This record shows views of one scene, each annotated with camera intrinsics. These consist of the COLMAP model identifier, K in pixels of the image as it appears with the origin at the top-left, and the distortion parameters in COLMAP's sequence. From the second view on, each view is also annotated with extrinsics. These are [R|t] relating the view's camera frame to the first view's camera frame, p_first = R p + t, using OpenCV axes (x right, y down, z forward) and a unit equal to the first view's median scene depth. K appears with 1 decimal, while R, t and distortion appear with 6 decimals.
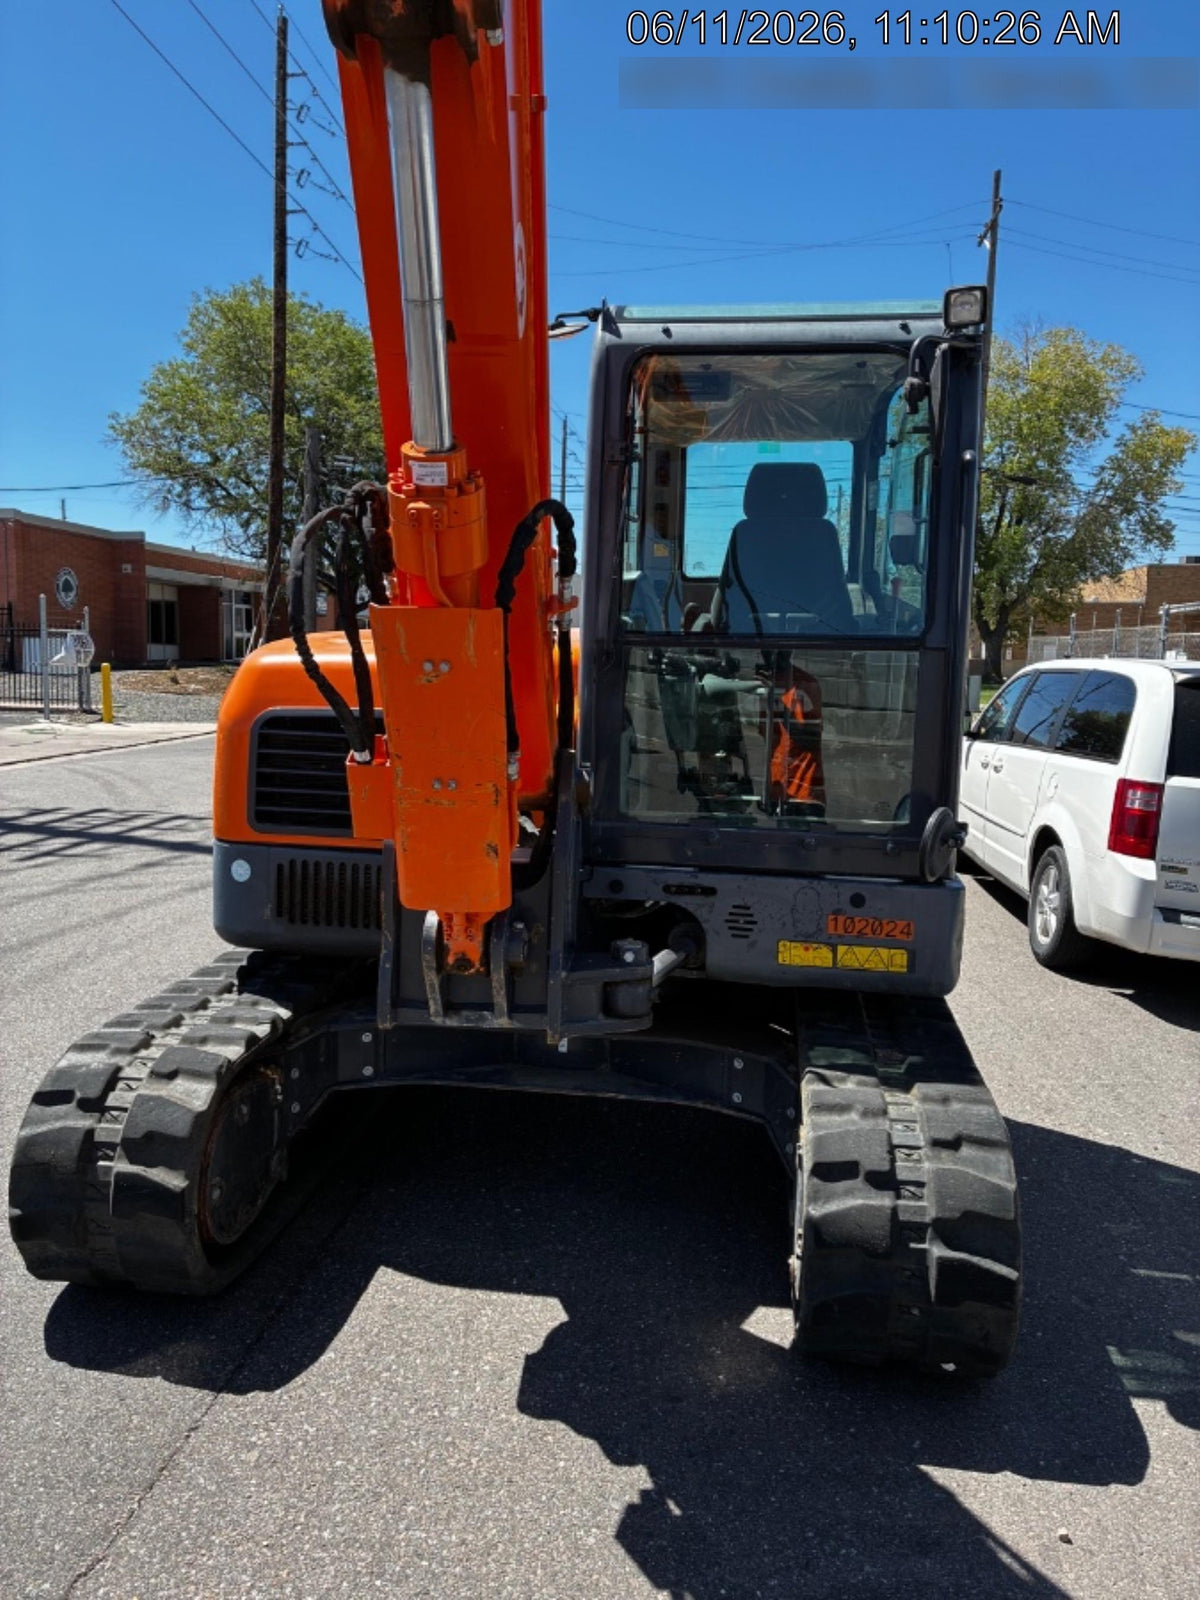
lens RADIAL K [[1221.2, 0, 576.7], [0, 1221.2, 815.3], [0, 0, 1]] dist [0.010045, -0.001141]
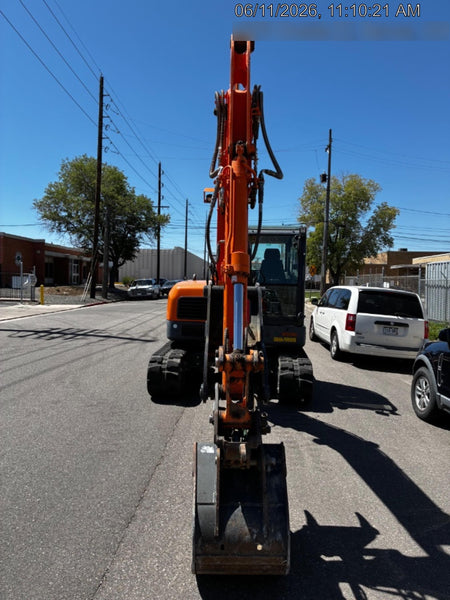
lens RADIAL K [[455.8, 0, 225.0], [0, 455.8, 300.0], [0, 0, 1]] dist [0.024359, 0.001891]
pose [[0.996658, -0.001259, 0.081681, -0.029930], [0.008536, 0.996012, -0.088805, 0.015193], [-0.081243, 0.089206, 0.992694, -0.141135]]
